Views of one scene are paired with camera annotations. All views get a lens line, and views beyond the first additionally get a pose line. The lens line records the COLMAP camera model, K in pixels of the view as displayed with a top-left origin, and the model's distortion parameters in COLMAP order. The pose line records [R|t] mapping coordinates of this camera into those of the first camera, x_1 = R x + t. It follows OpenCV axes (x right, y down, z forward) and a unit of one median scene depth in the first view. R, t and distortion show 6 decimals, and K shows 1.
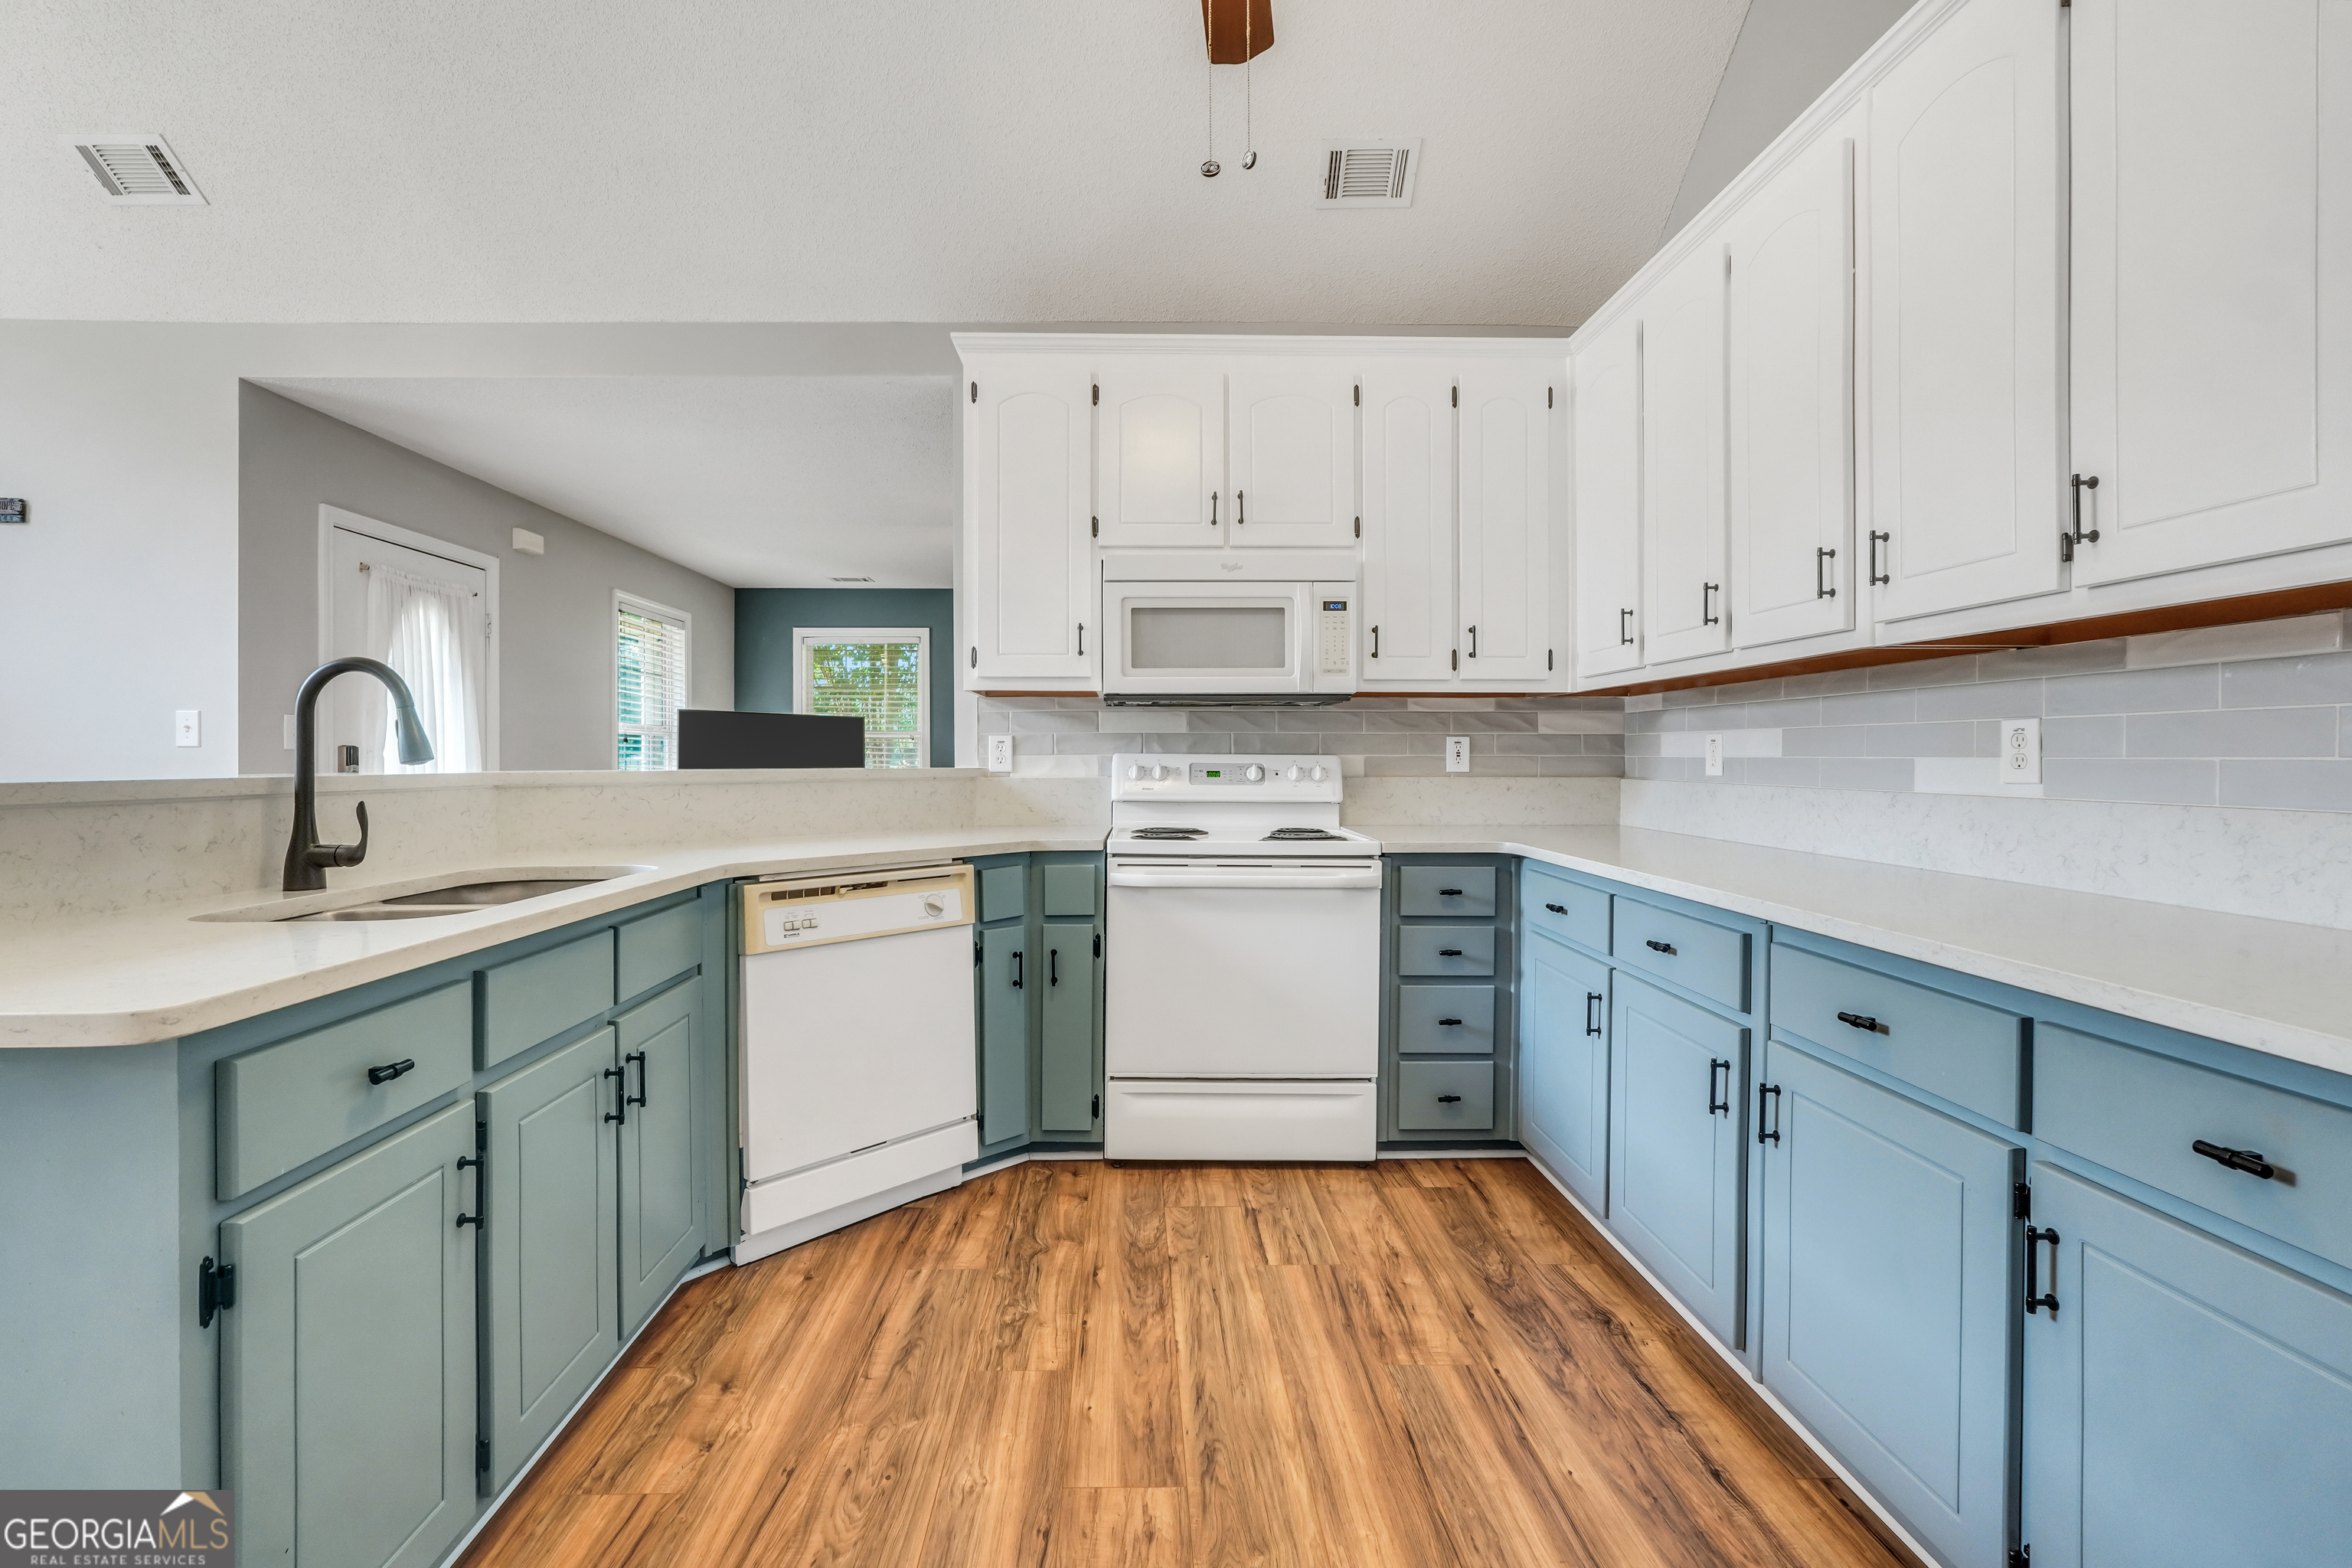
lens RADIAL K [[1008.9, 0, 1151.6], [0, 1008.9, 760.0], [0, 0, 1]] dist [-0.022666, 0.008578]
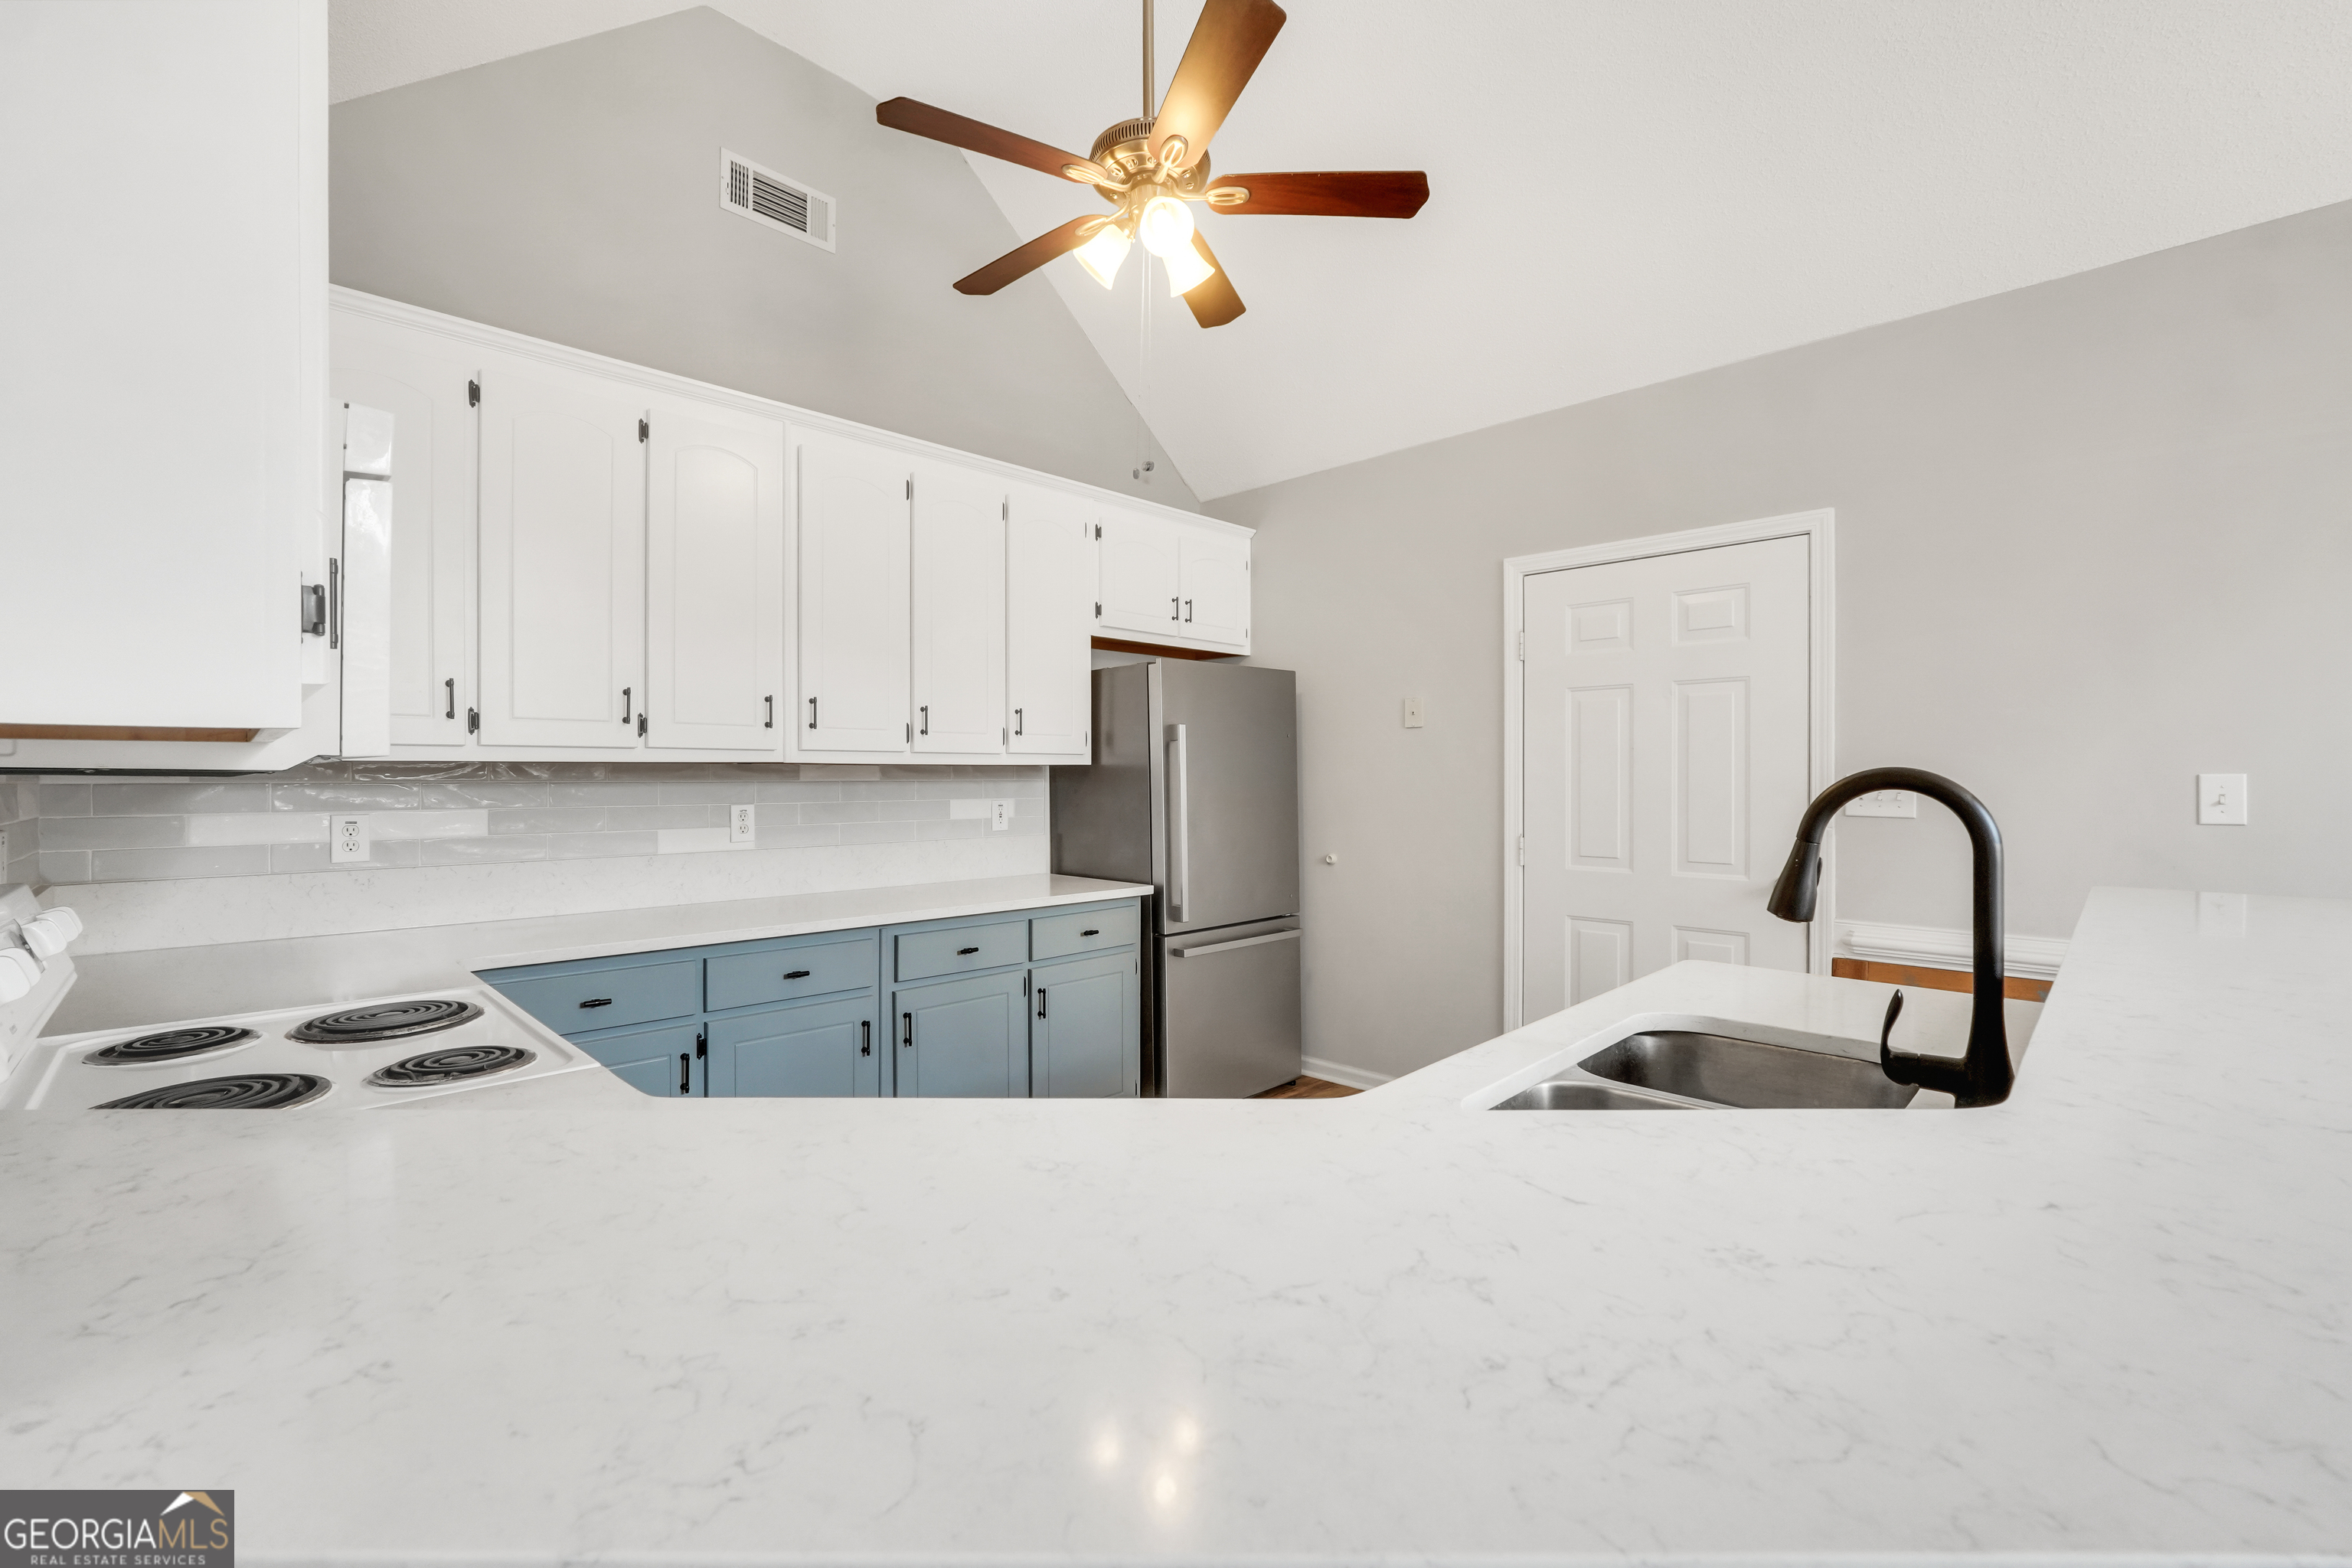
lens RADIAL K [[991.8, 0, 1157.2], [0, 991.8, 776.2], [0, 0, 1]] dist [-0.016552, 0.006733]
pose [[-0.690318, -0.000508, 0.723506, -0.588478], [0.003434, 0.999986, 0.003979, -0.064872], [-0.723498, 0.005231, -0.690307, 1.140999]]
